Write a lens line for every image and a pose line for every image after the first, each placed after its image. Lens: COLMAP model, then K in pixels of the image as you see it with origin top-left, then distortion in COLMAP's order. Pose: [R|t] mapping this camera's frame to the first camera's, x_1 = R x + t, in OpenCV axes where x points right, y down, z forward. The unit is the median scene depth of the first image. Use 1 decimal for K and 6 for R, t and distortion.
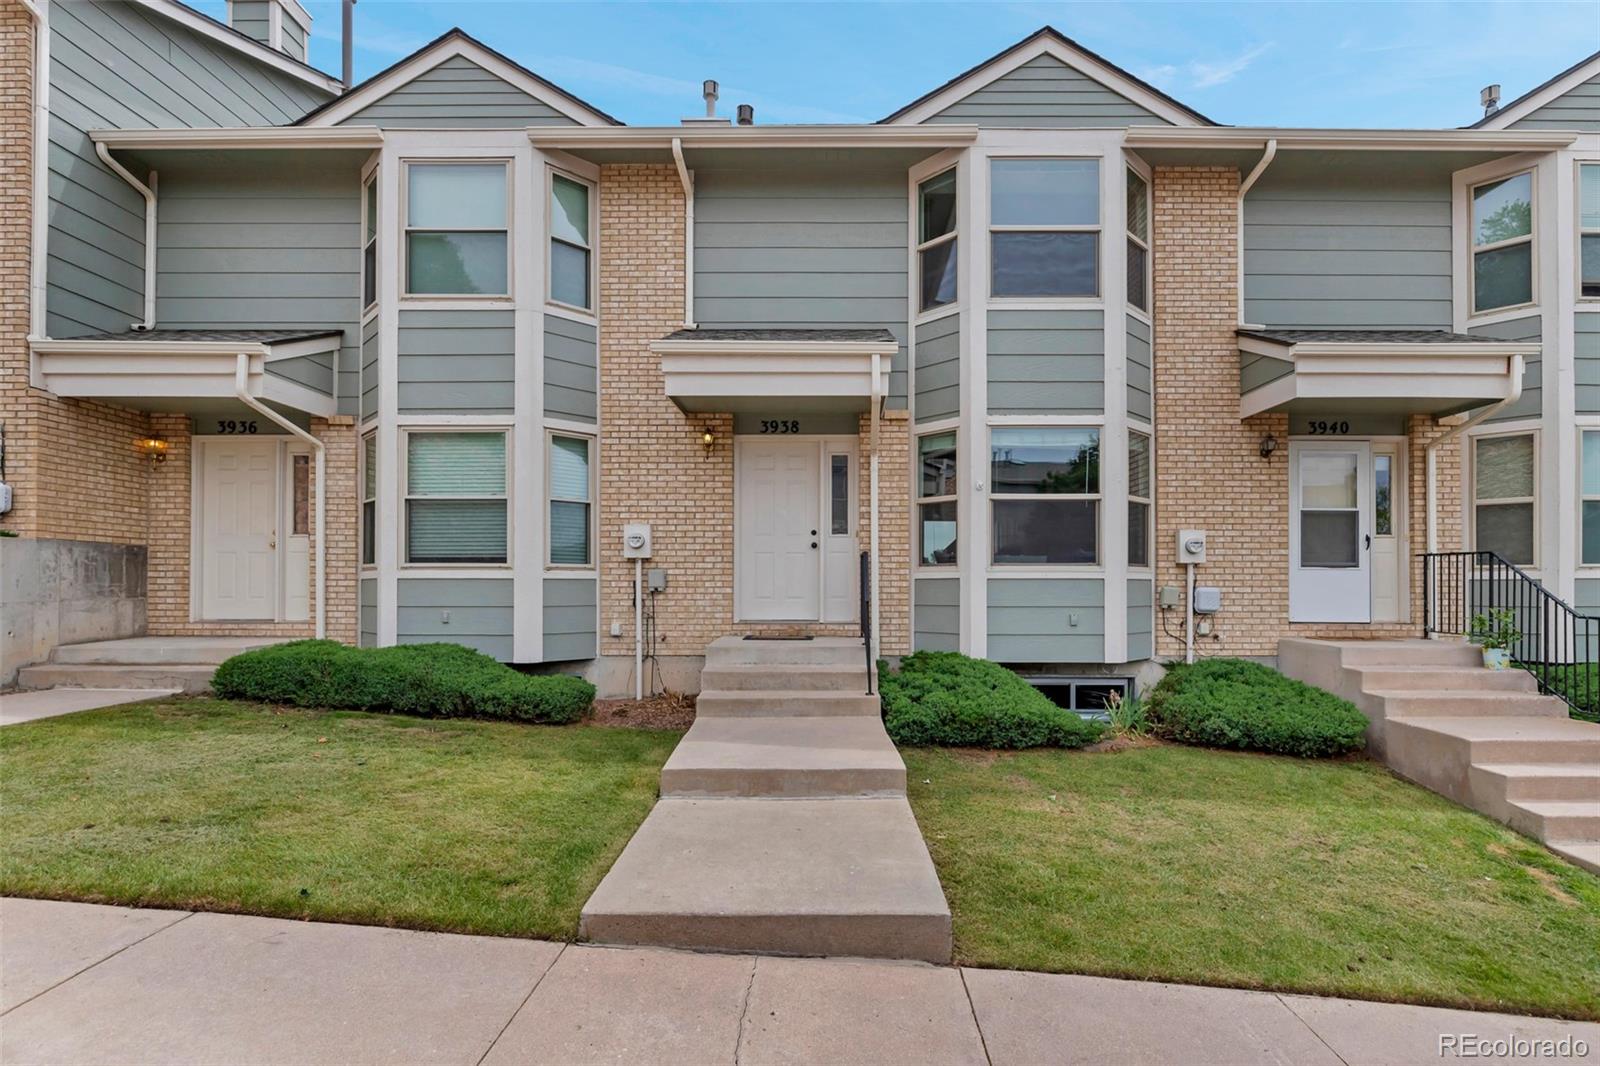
lens RADIAL K [[806.0, 0, 824.0], [0, 806.0, 584.8], [0, 0, 1]] dist [-0.007191, 0.000988]
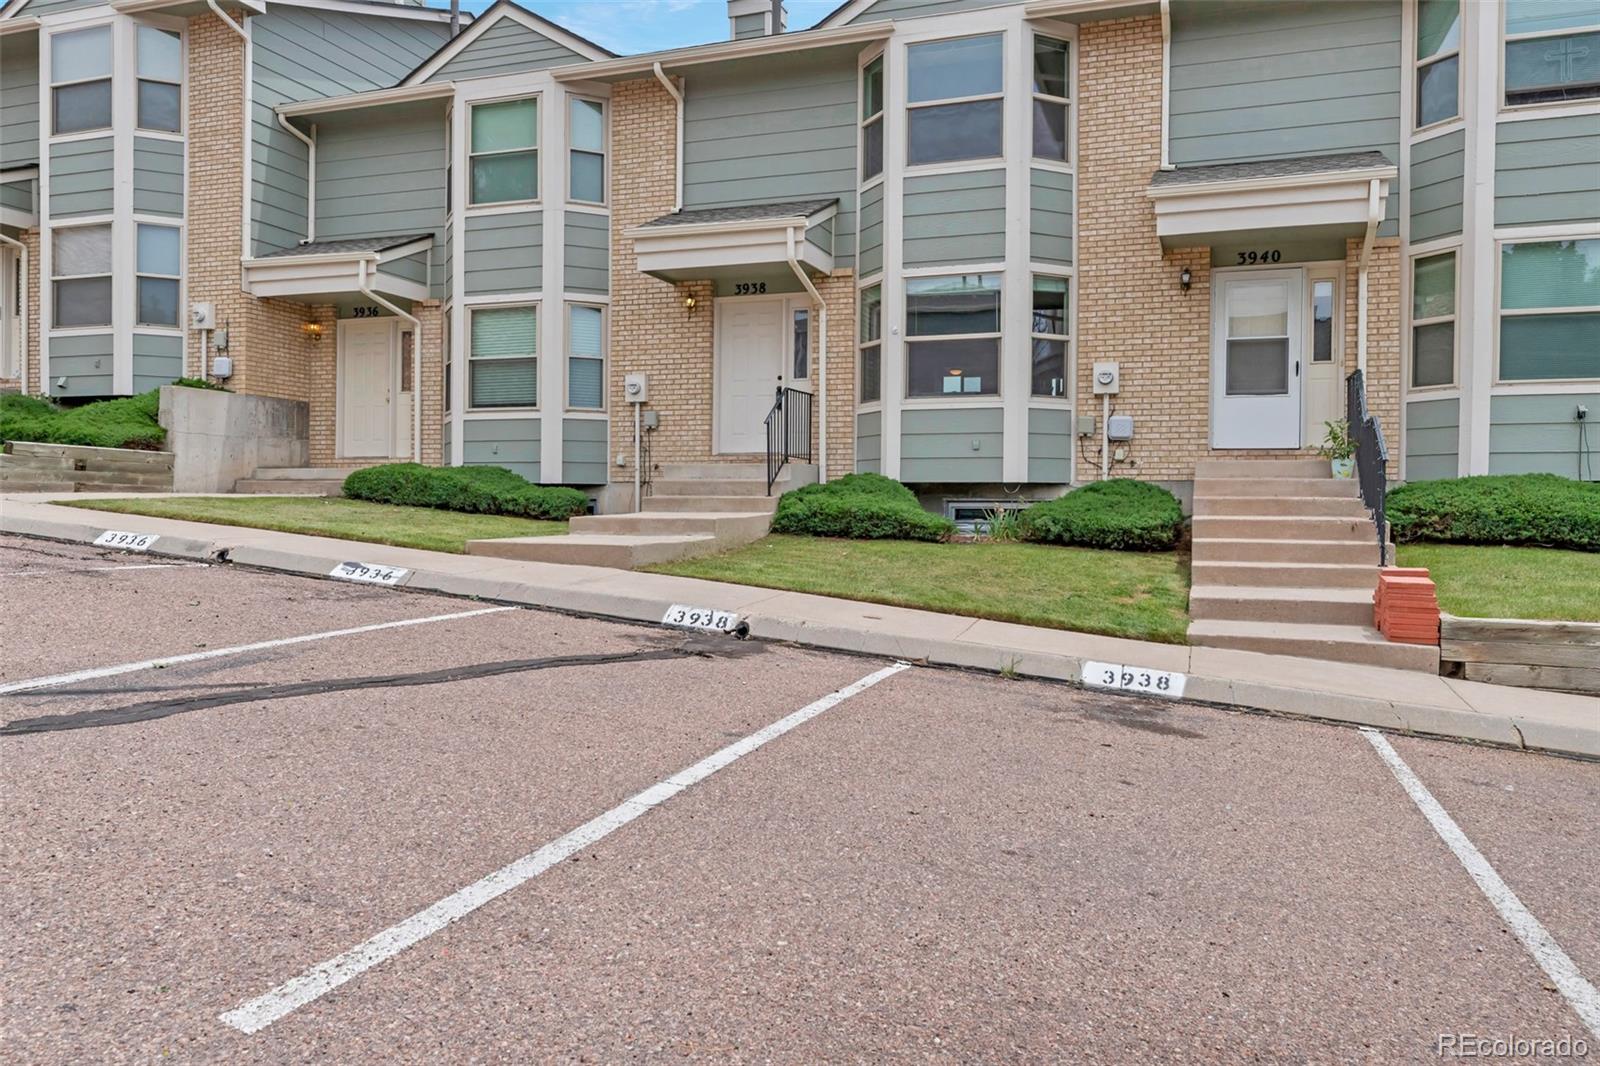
lens RADIAL K [[1175.4, 0, 796.5], [0, 1175.4, 507.4], [0, 0, 1]] dist [0.009972, 0.000508]
pose [[0.946695, 0.002102, -0.322124, 0.582507], [-0.002677, 0.999996, -0.001341, 0.129979], [0.322120, 0.002132, 0.946696, -0.625181]]
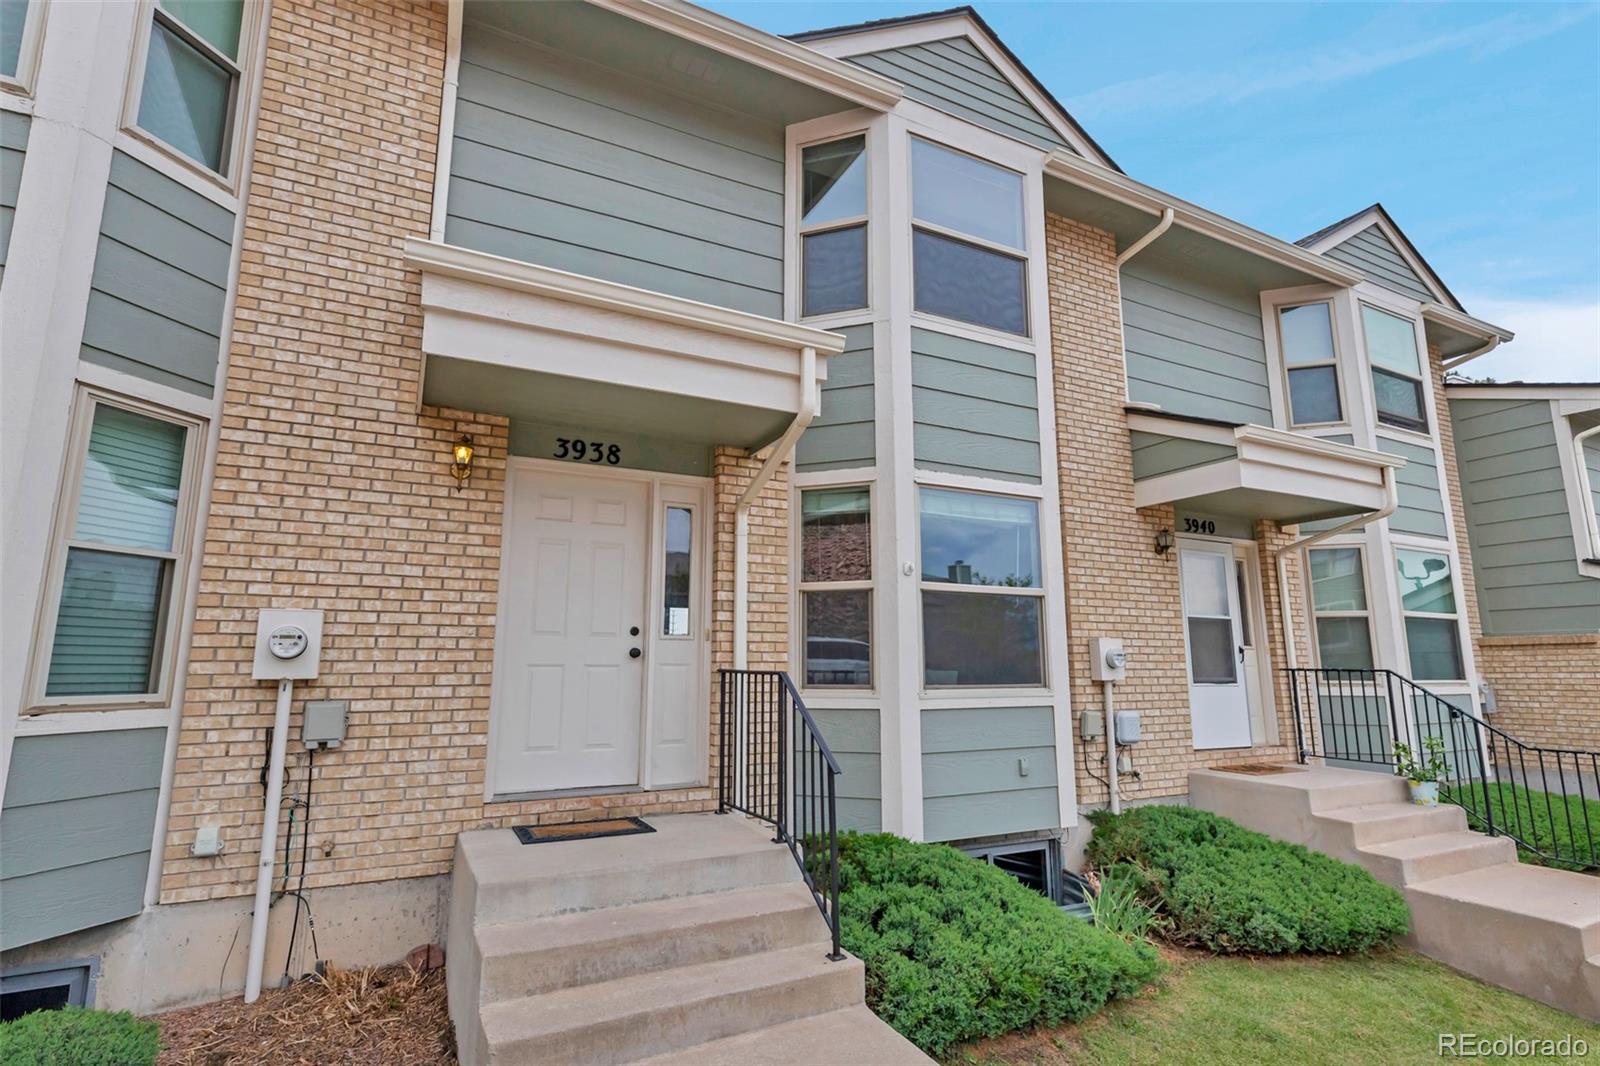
lens RADIAL K [[810.5, 0, 819.5], [0, 810.5, 526.5], [0, 0, 1]] dist [0.005028, 0.000402]
pose [[0.885569, 0.079648, 0.457628, -0.179259], [-0.000216, 0.985260, -0.171062, -0.040341], [-0.464507, 0.151388, 0.872533, 0.420655]]
